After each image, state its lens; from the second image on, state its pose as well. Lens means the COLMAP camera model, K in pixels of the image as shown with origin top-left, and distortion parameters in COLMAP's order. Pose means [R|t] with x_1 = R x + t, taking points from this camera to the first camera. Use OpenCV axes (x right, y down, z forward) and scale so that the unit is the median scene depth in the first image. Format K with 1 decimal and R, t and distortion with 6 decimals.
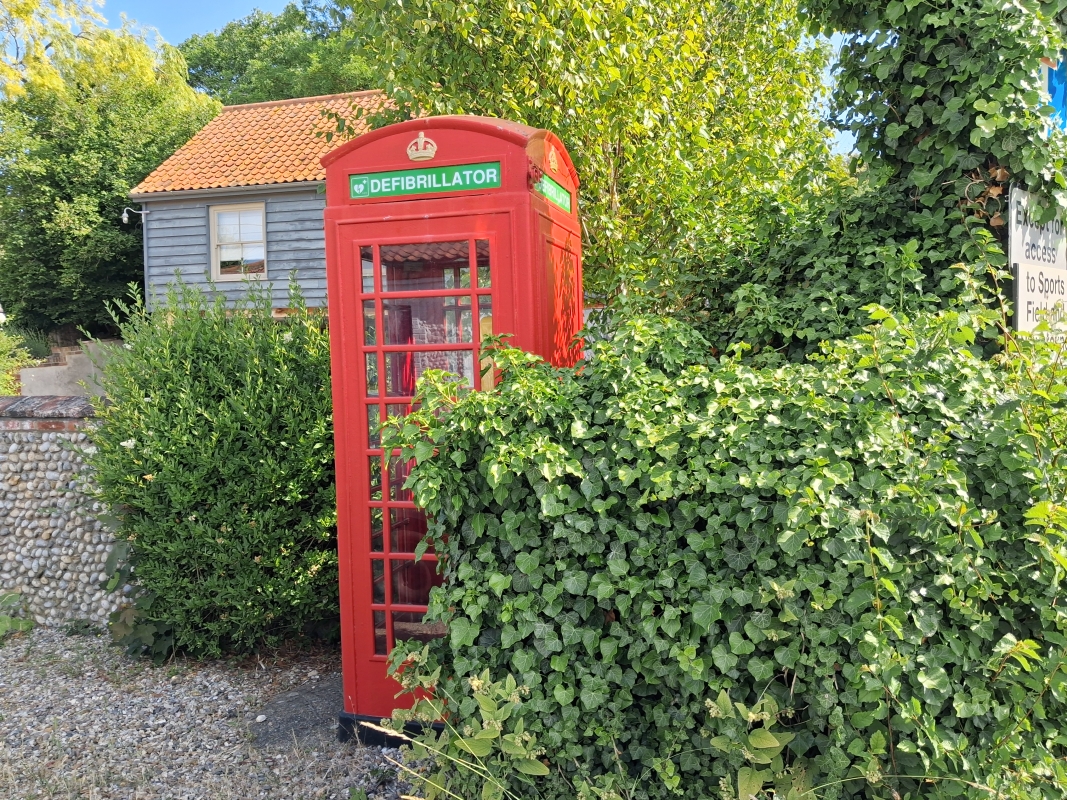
lens RADIAL K [[839.3, 0, 533.5], [0, 839.3, 400.0], [0, 0, 1]] dist [0.046527, -0.074033]
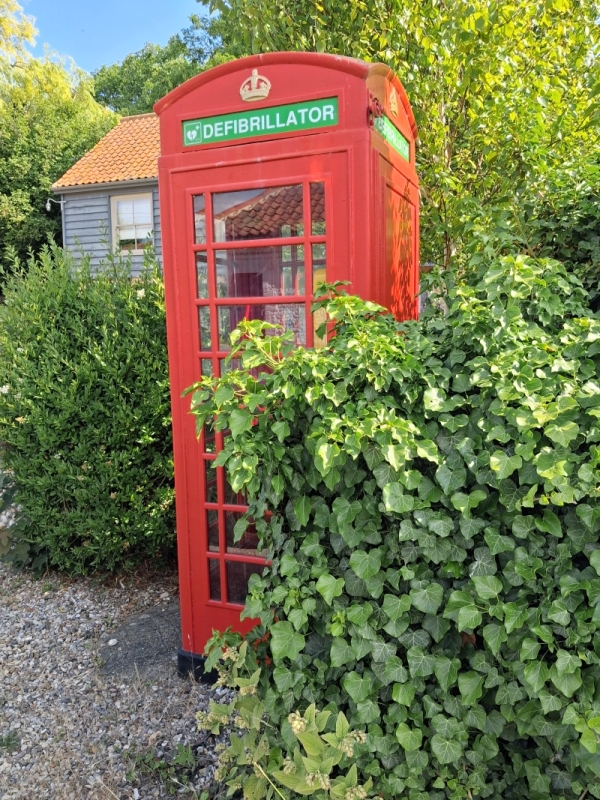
lens RADIAL K [[629.3, 0, 300.0], [0, 629.3, 400.0], [0, 0, 1]] dist [0.046527, -0.074033]
pose [[0.995411, 0.017407, -0.094094, -0.010722], [-0.009877, 0.996753, 0.079908, -0.007288], [0.095180, -0.078612, 0.992351, 0.310067]]
